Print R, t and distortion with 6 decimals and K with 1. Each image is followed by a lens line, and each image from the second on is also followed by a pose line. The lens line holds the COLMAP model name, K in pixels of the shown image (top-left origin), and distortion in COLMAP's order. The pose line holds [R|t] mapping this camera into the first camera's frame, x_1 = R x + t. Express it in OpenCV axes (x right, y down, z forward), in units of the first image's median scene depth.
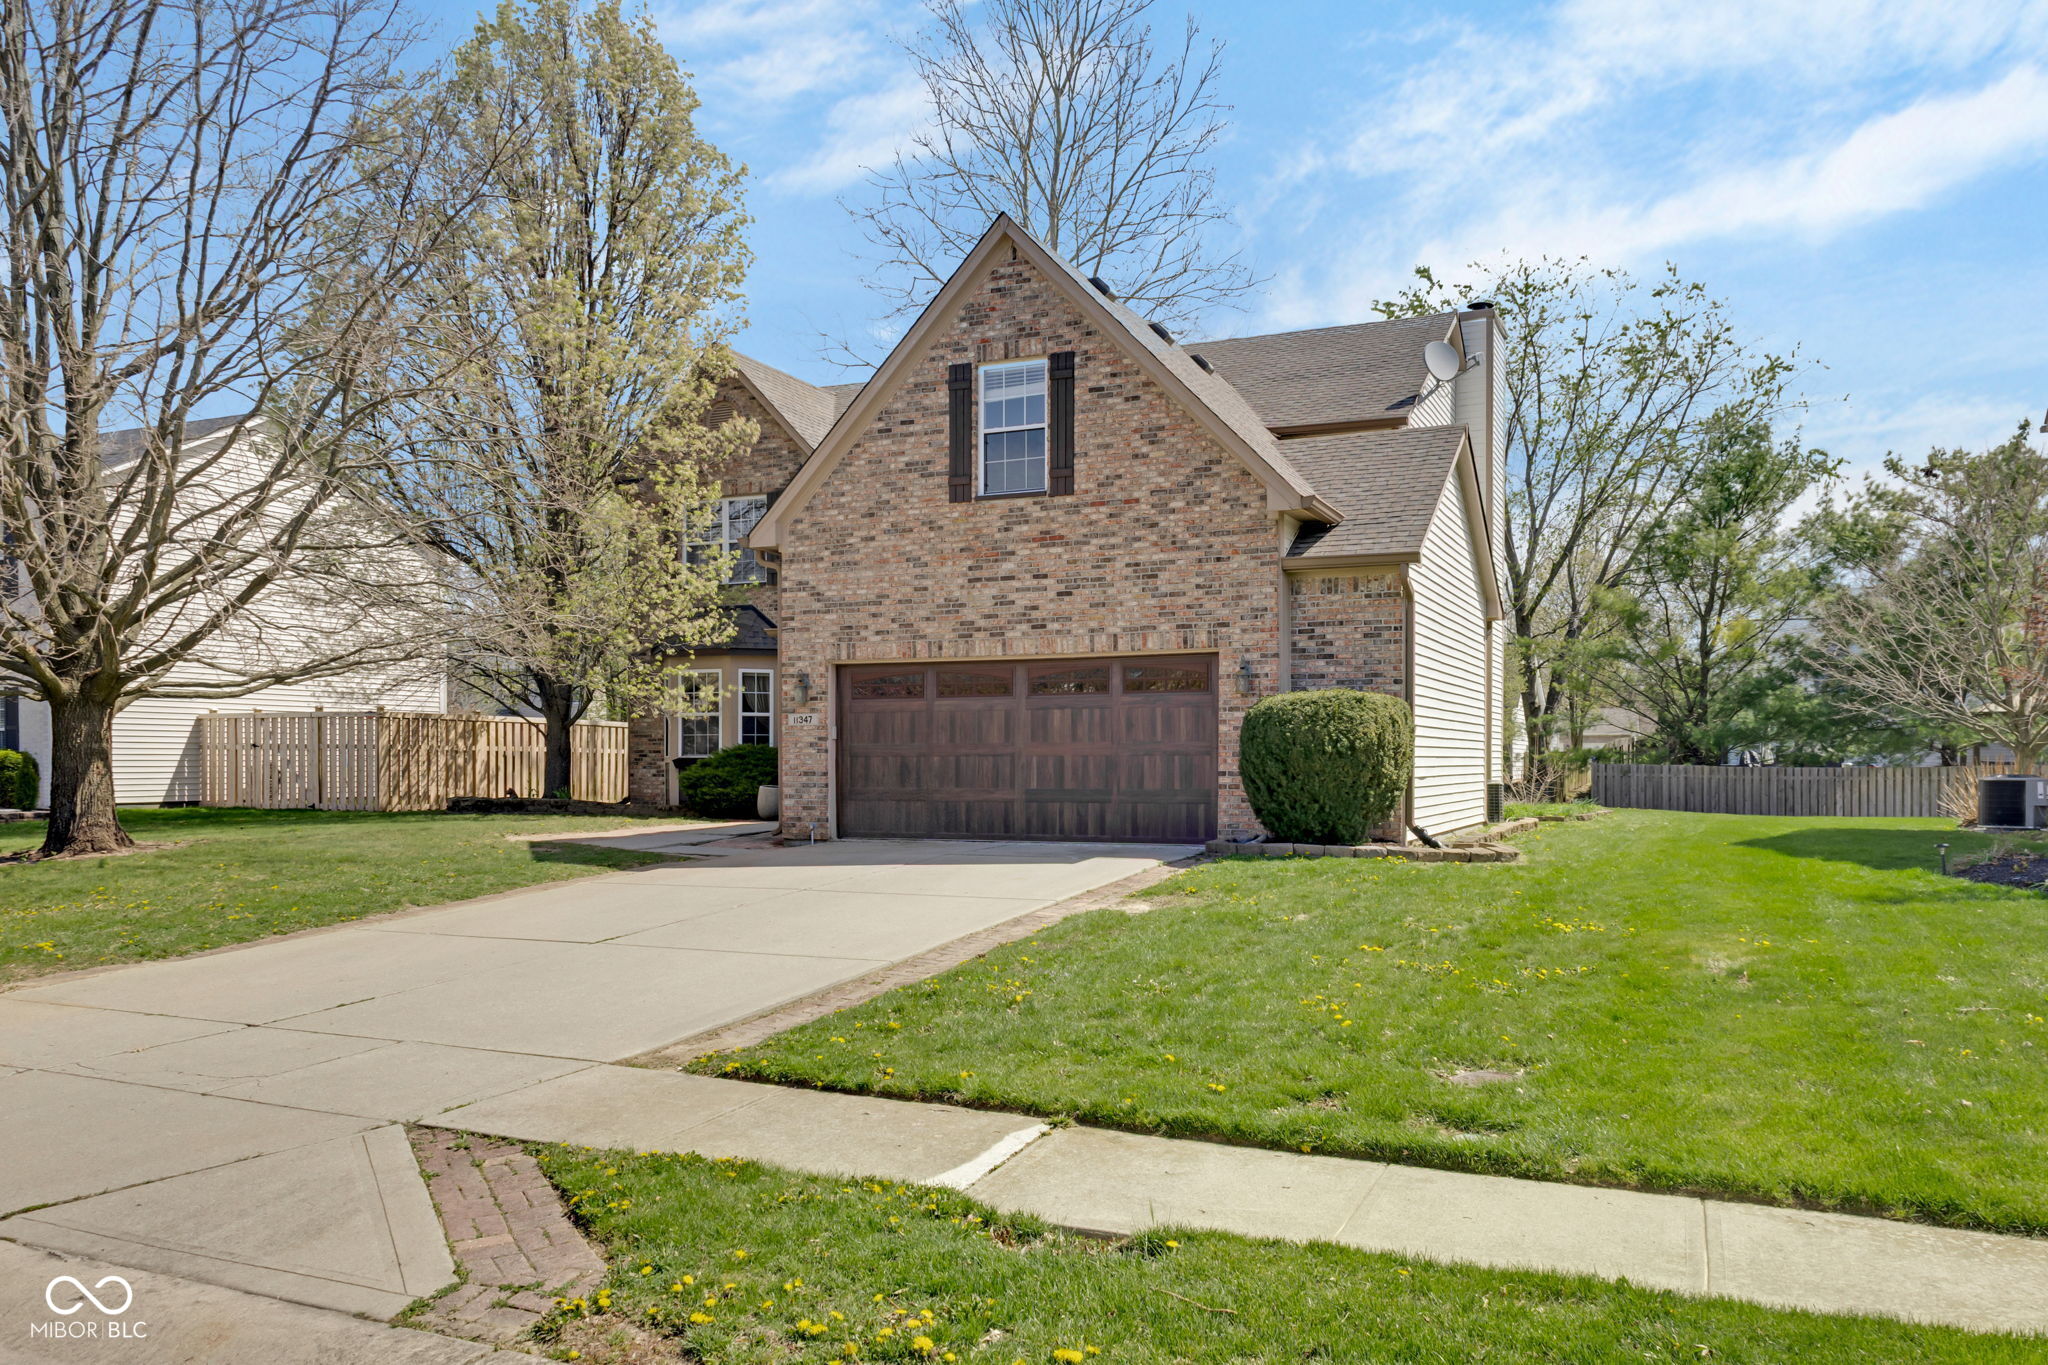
lens RADIAL K [[1536.1, 0, 1023.9], [0, 1536.1, 772.8], [0, 0, 1]] dist [0.004540, 0.007152]
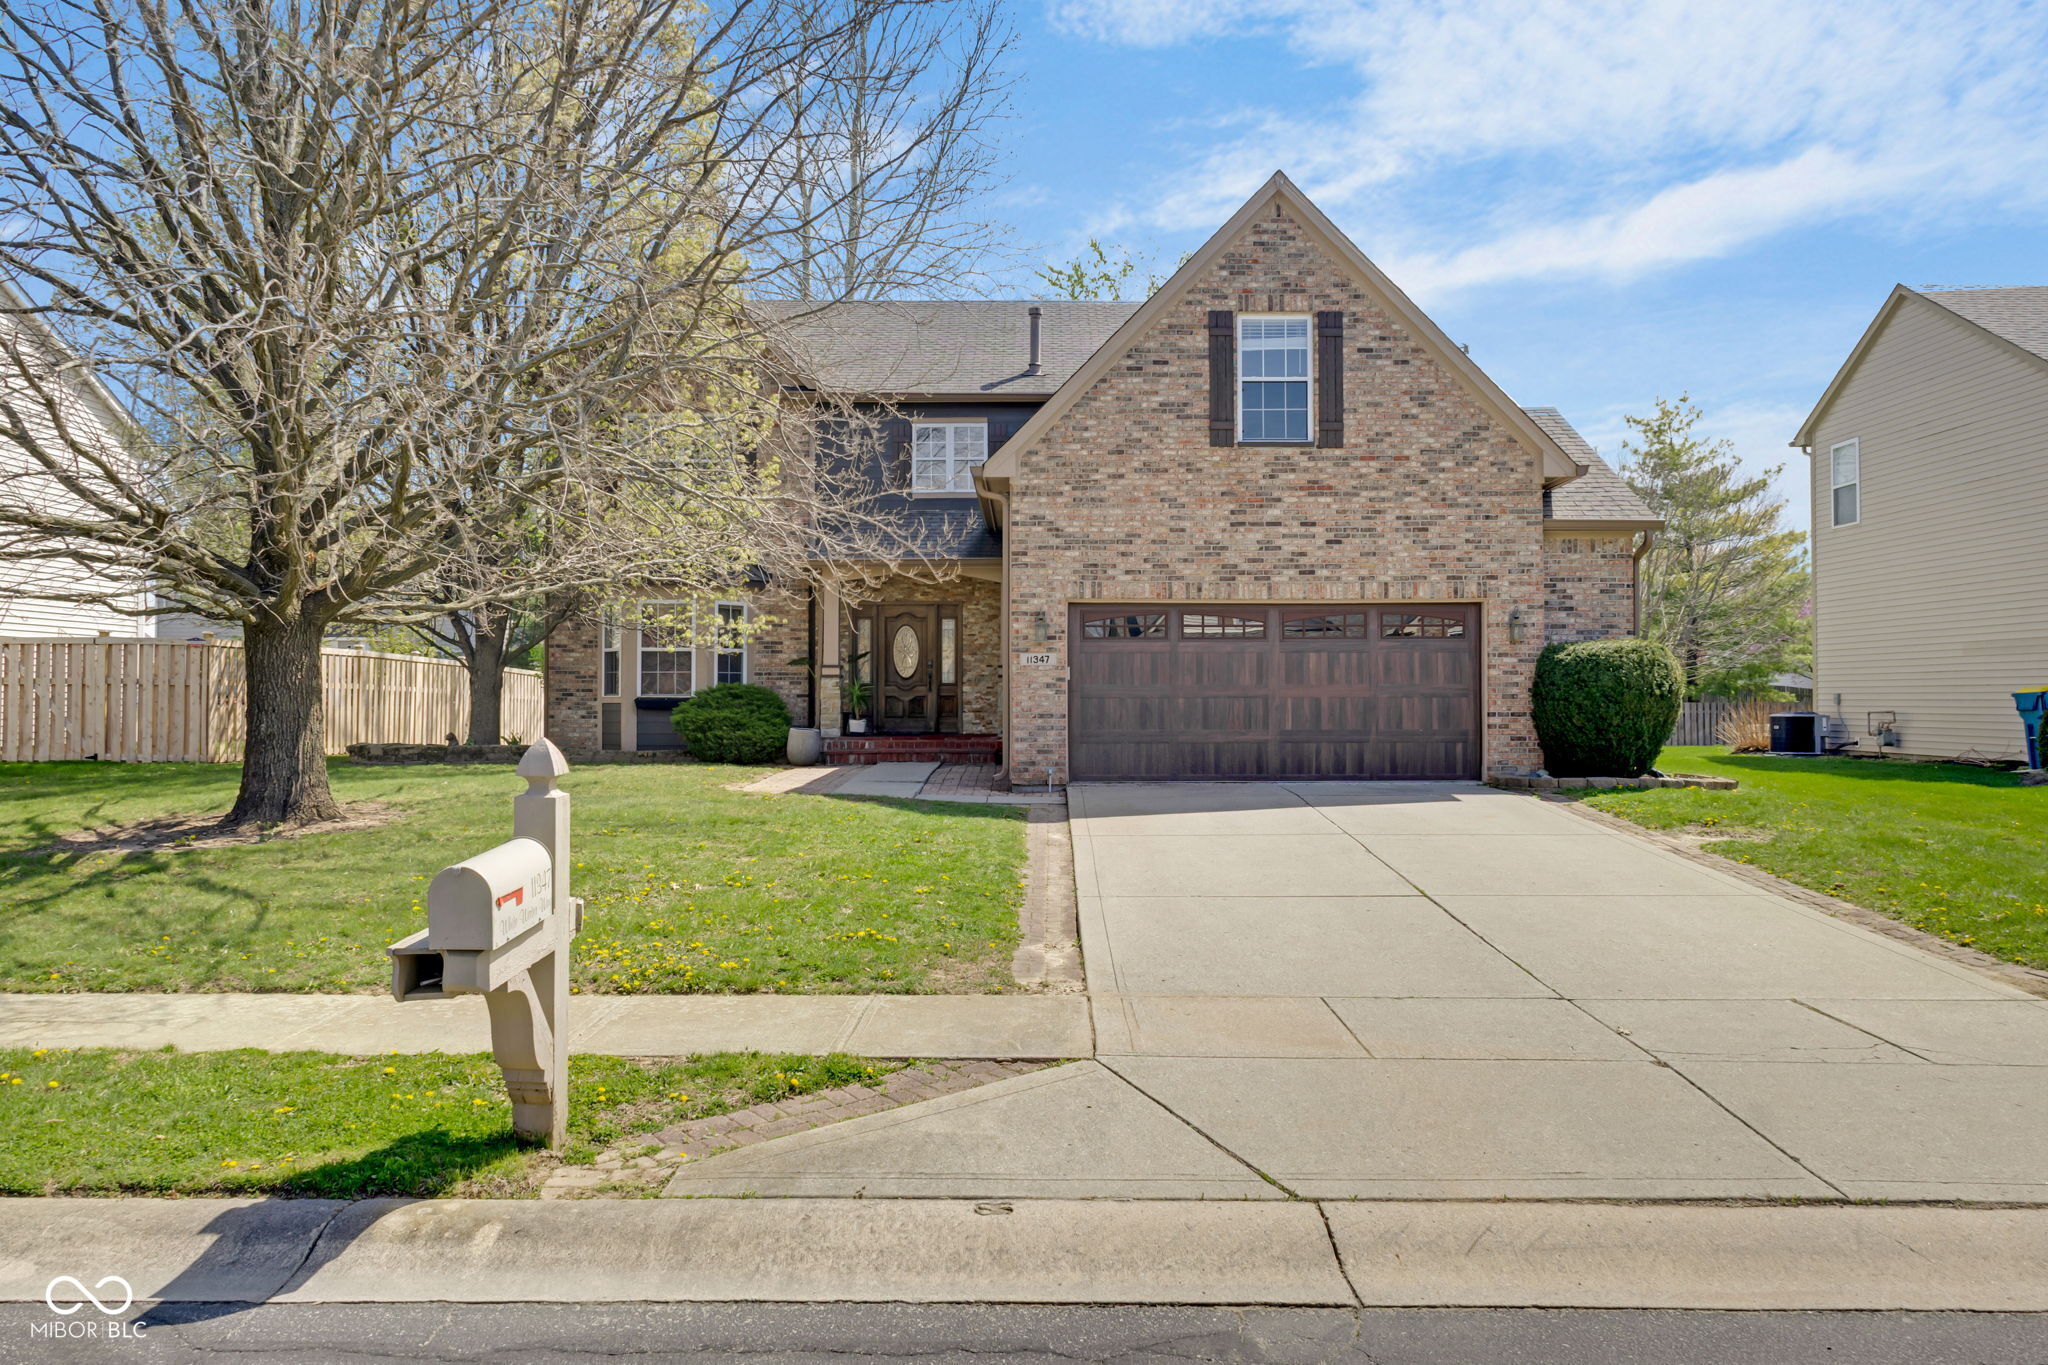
lens RADIAL K [[1500.8, 0, 1032.8], [0, 1500.8, 670.7], [0, 0, 1]] dist [-0.008147, 0.029479]
pose [[0.910454, 0.007482, 0.413543, -0.572177], [0.002790, 0.999703, -0.024229, -0.005069], [-0.413602, 0.023213, 0.910162, 0.158777]]
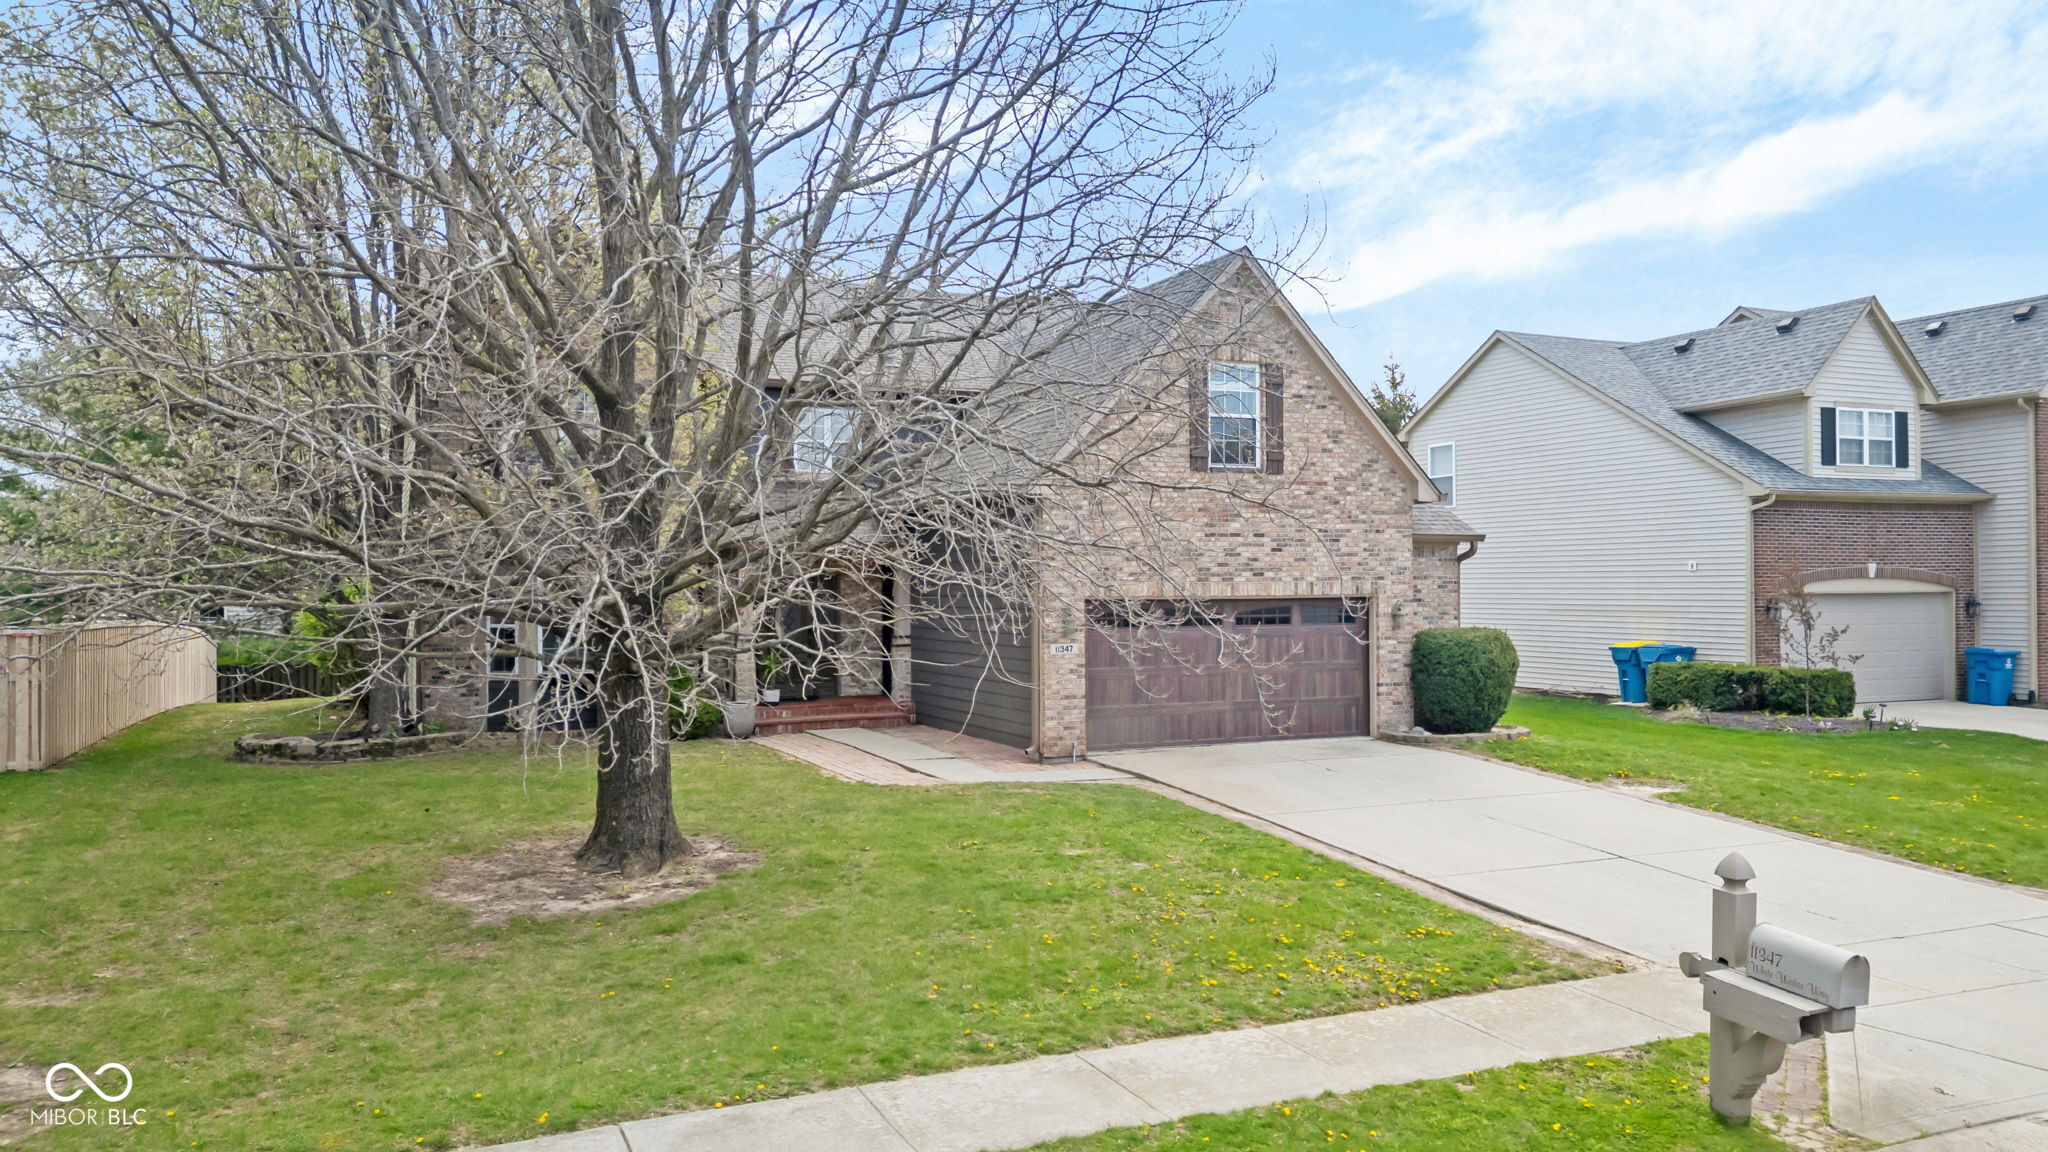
lens RADIAL K [[1456.7, 0, 1024.0], [0, 1456.7, 576.0], [0, 0, 1]] dist [0.099831, -0.096799]
pose [[0.656218, 0.001012, 0.754571, -1.031344], [0.010359, 0.999893, -0.010350, -0.082719], [-0.754500, 0.014609, 0.656137, 0.347853]]
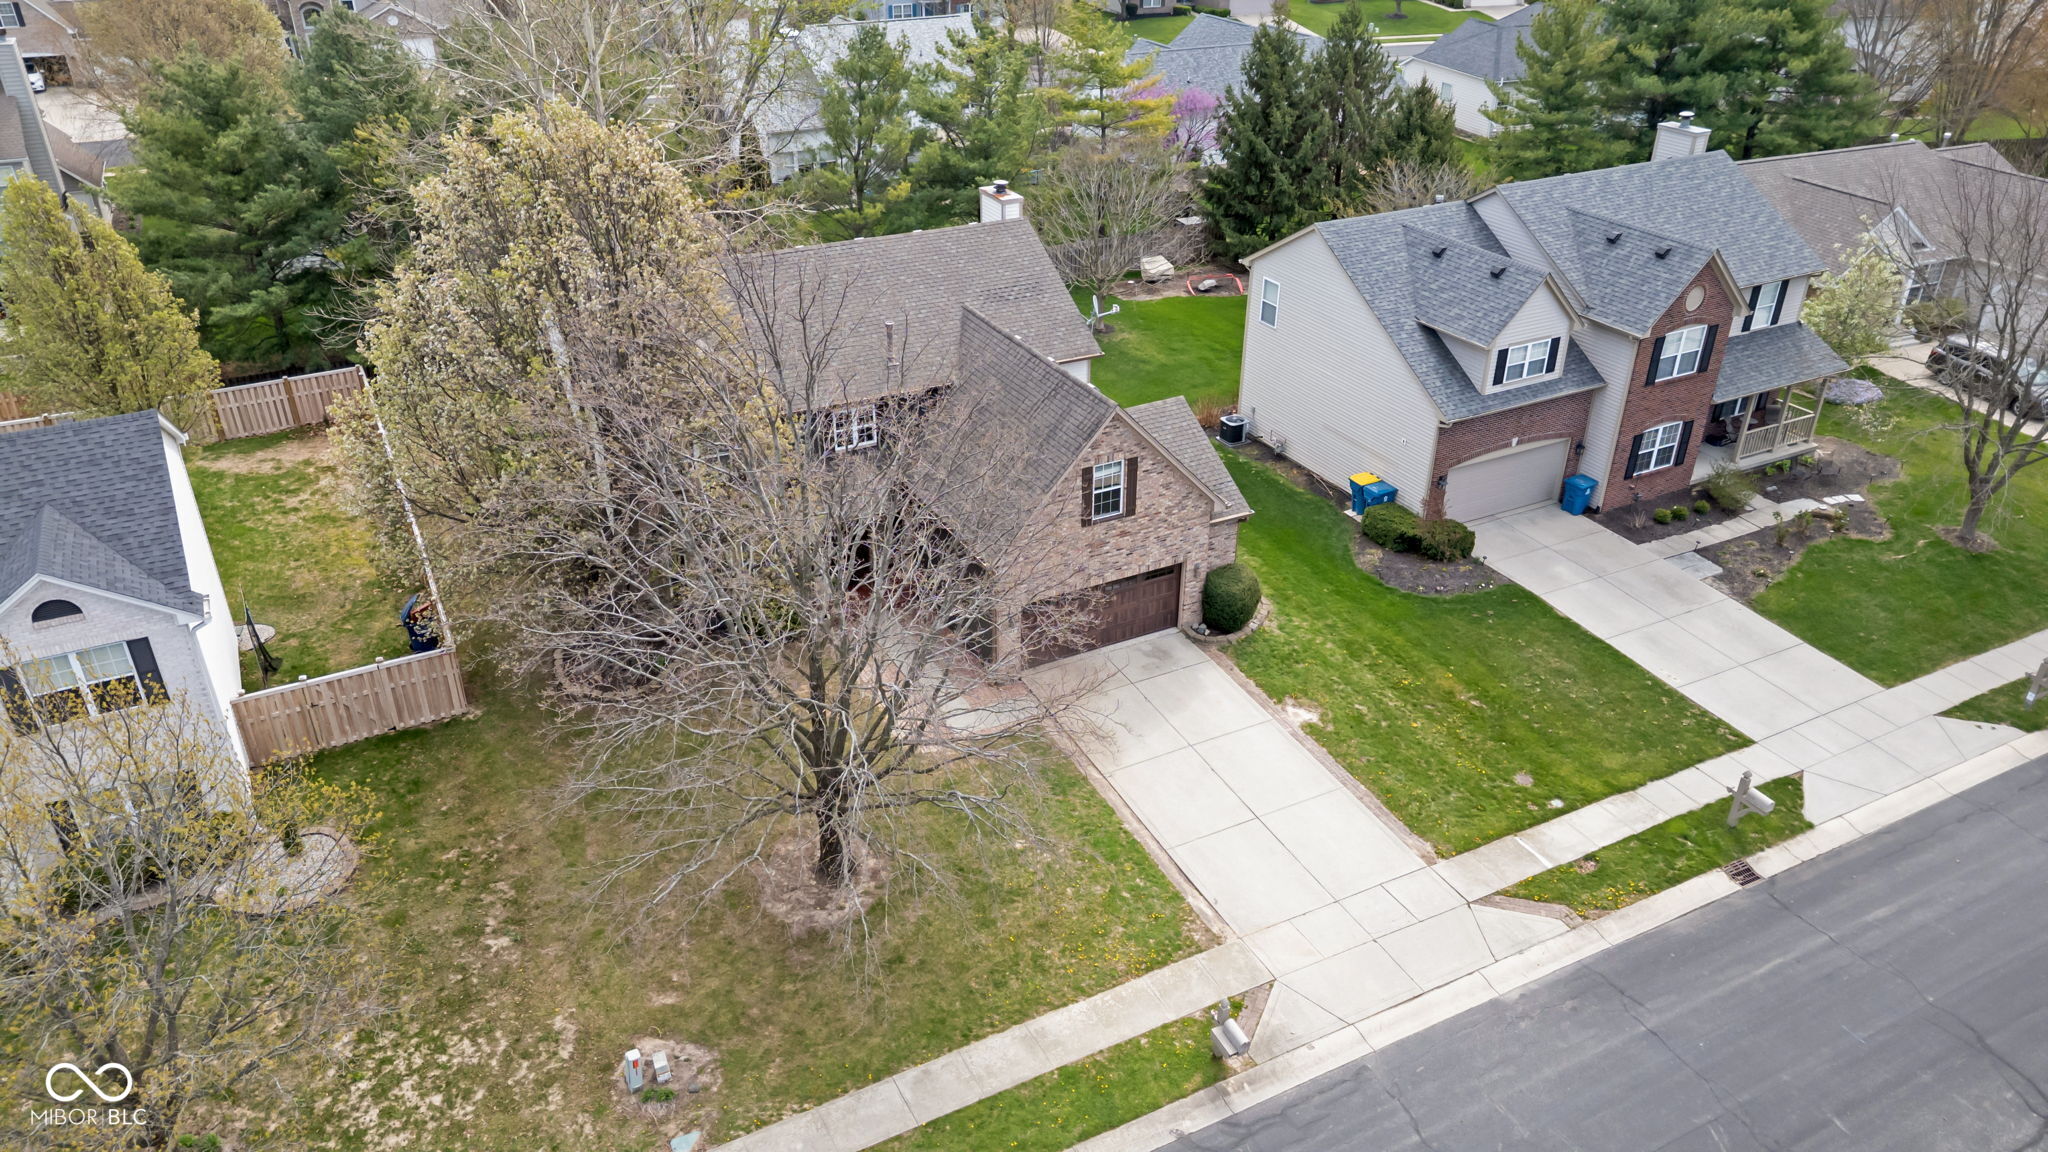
lens RADIAL K [[1415.0, 0, 1012.4], [0, 1415.0, 573.8], [0, 0, 1]] dist [0.136902, -0.150368]
pose [[0.618408, -0.384286, 0.685490, -1.516618], [0.004769, 0.874102, 0.485720, -1.100402], [-0.785843, -0.297104, 0.542384, -0.013538]]
